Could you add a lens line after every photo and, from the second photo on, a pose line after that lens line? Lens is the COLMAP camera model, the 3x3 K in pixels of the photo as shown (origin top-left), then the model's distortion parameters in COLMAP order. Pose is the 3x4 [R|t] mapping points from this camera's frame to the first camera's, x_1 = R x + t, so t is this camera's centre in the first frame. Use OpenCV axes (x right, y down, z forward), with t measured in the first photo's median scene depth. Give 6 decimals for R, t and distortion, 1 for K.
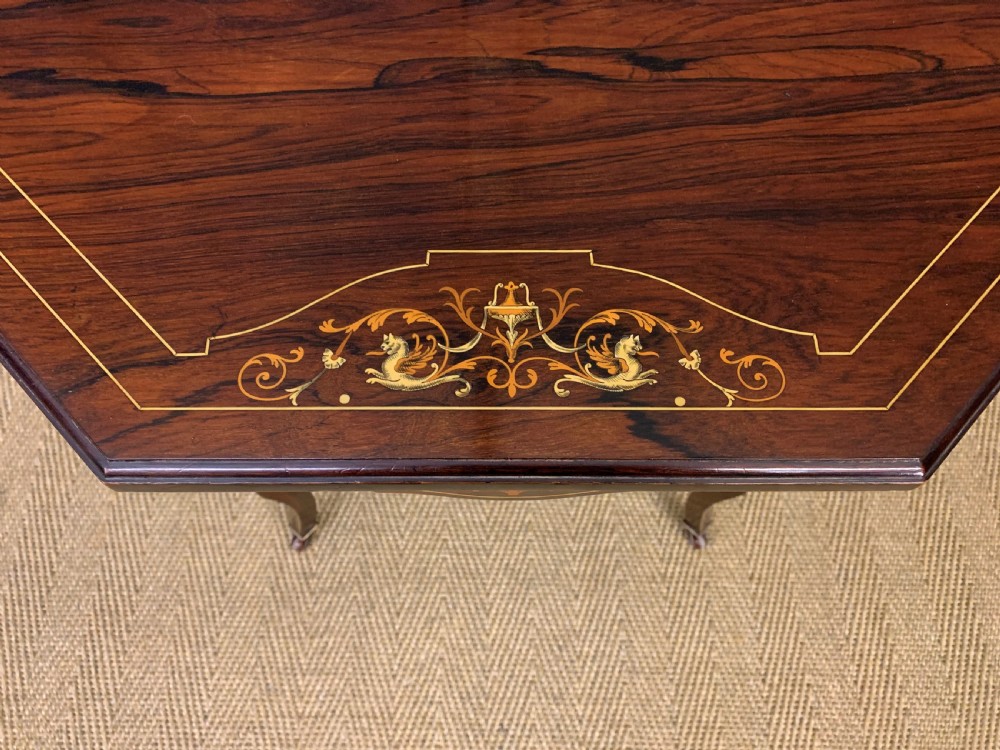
lens RADIAL K [[782.2, 0, 492.9], [0, 782.2, 370.0], [0, 0, 1]] dist [0.011335, -0.001070]
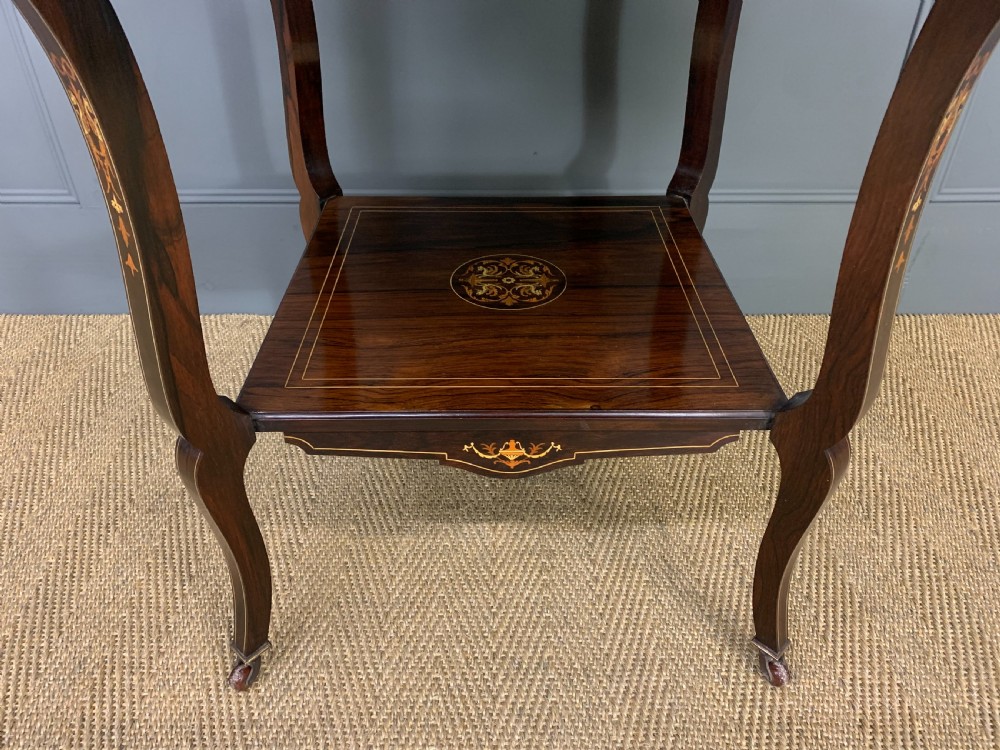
lens RADIAL K [[776.4, 0, 493.3], [0, 776.4, 368.4], [0, 0, 1]] dist [0.006434, -0.008630]
pose [[0.999998, -0.001617, -0.001404, -0.006397], [0.000668, 0.858399, -0.512982, 0.359032], [0.002035, 0.512980, 0.858398, 0.224182]]
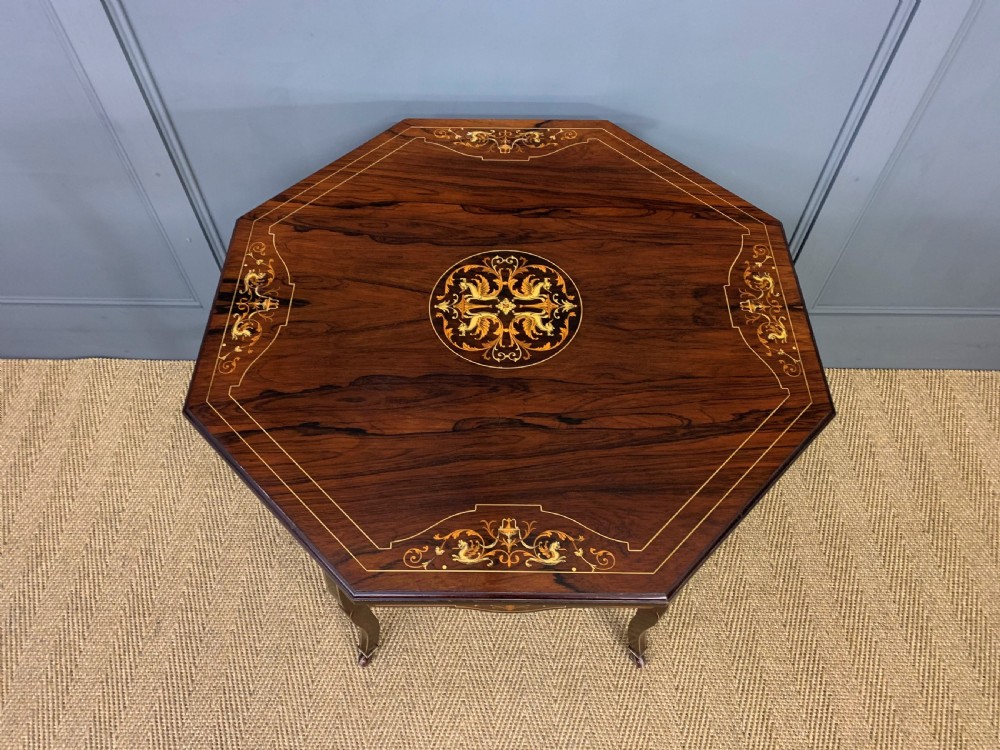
lens RADIAL K [[771.7, 0, 489.7], [0, 771.7, 365.0], [0, 0, 1]] dist [0.024344, -0.007091]
pose [[0.999954, 0.006708, -0.006822, -0.008598], [-0.007904, 0.981004, -0.193824, -0.039831], [0.005392, 0.193869, 0.981013, -0.526649]]
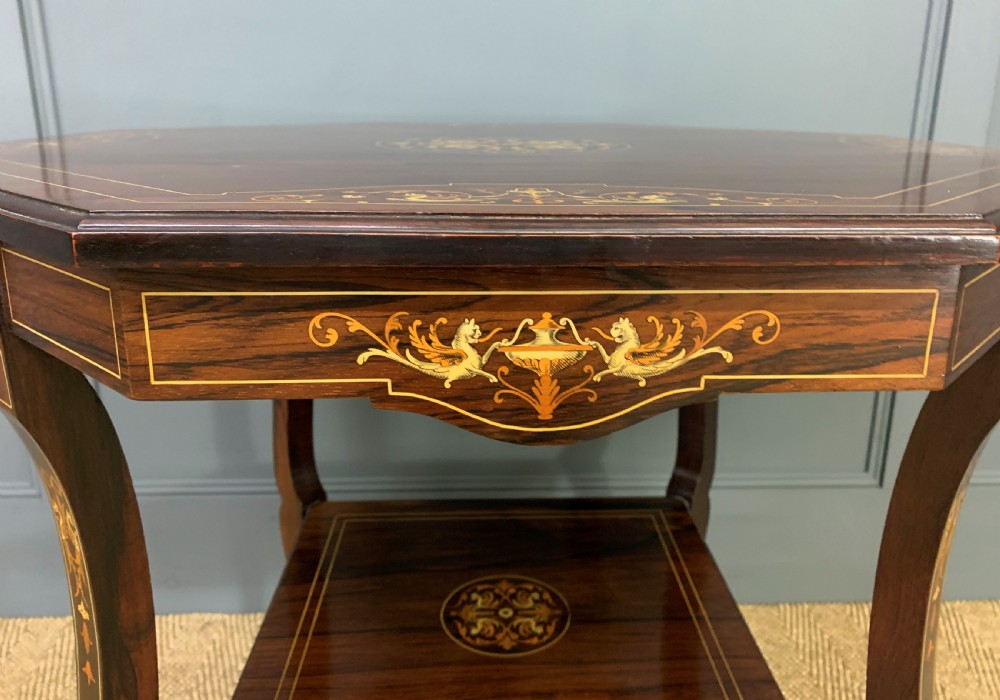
lens RADIAL K [[811.3, 0, 515.2], [0, 811.3, 299.7], [0, 0, 1]] dist [0.002820, -0.007573]
pose [[0.999010, -0.003696, 0.044330, -0.015849], [0.036901, 0.625371, -0.779454, 0.280079], [-0.024842, 0.780319, 0.624889, 0.153224]]
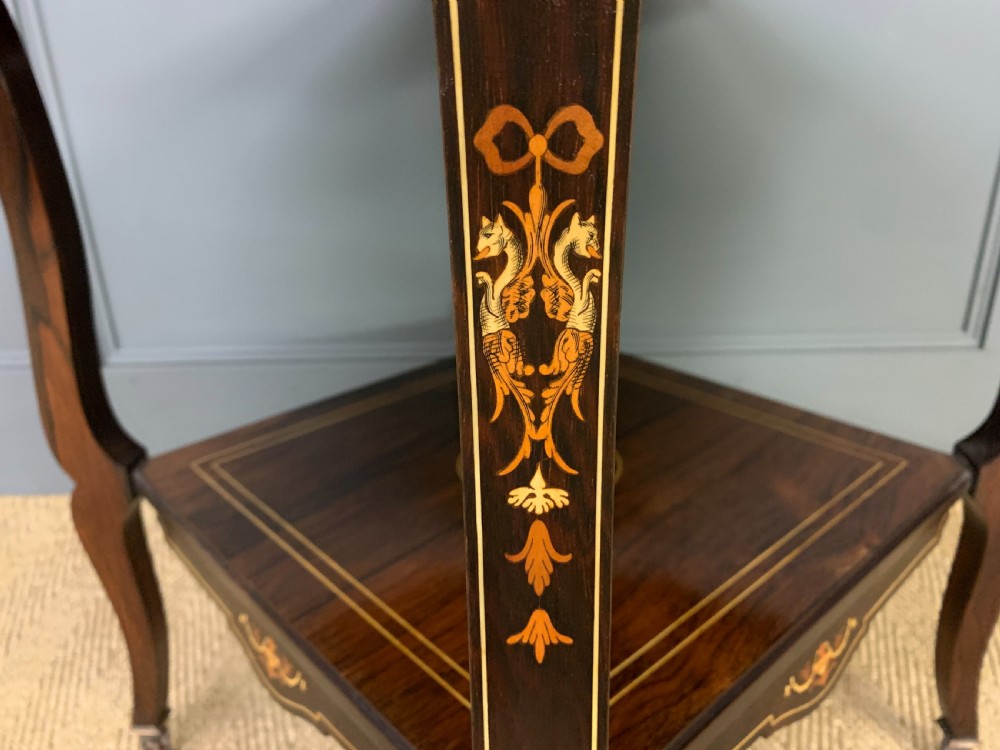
lens RADIAL K [[792.6, 0, 500.0], [0, 792.6, 375.0], [0, 0, 1]] dist [-0.004985, -0.005169]
pose [[0.999636, -0.017817, -0.020271, -0.019100], [-0.000747, 0.732560, -0.680702, 0.248879], [0.026978, 0.680469, 0.732280, 0.377323]]
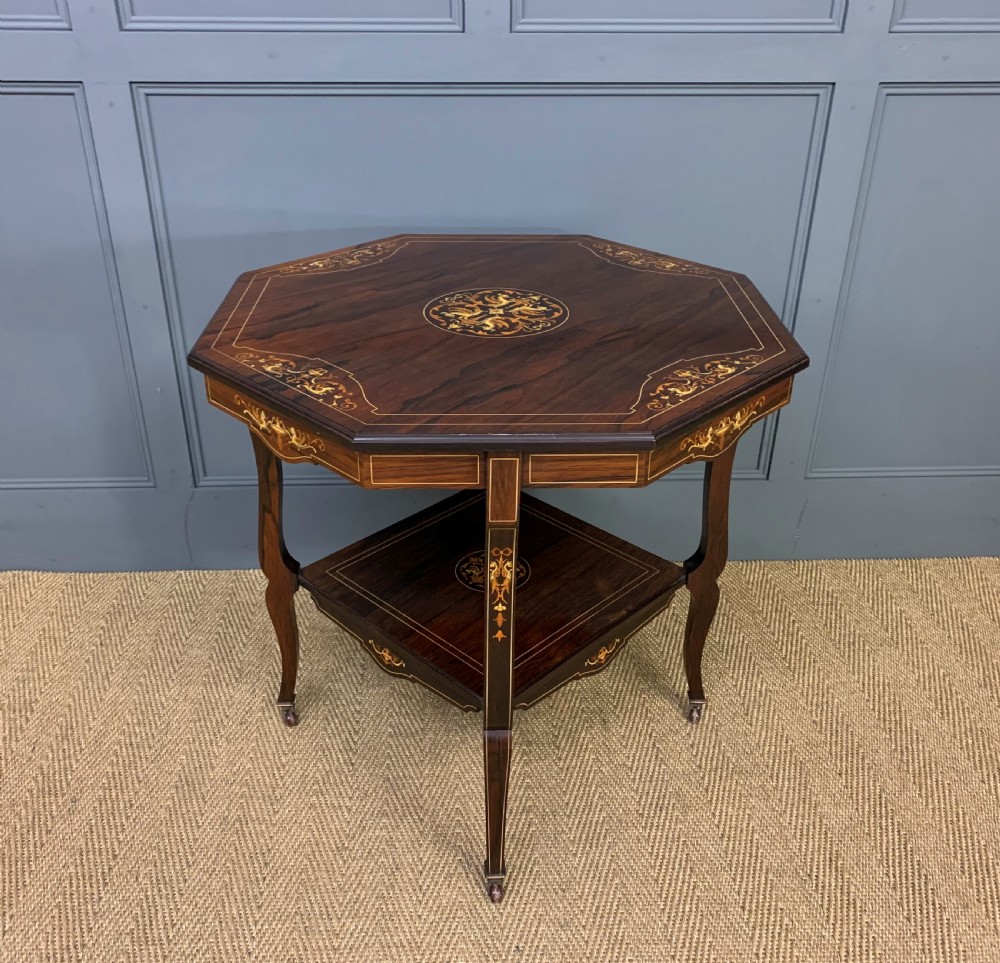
lens RADIAL K [[1010.8, 0, 490.5], [0, 1010.8, 463.6], [0, 0, 1]] dist [0.026226, -0.014661]
pose [[0.998702, -0.014599, 0.048789, -0.083396], [0.041259, 0.793547, -0.607109, 0.747015], [-0.029853, 0.608334, 0.793119, -0.544434]]
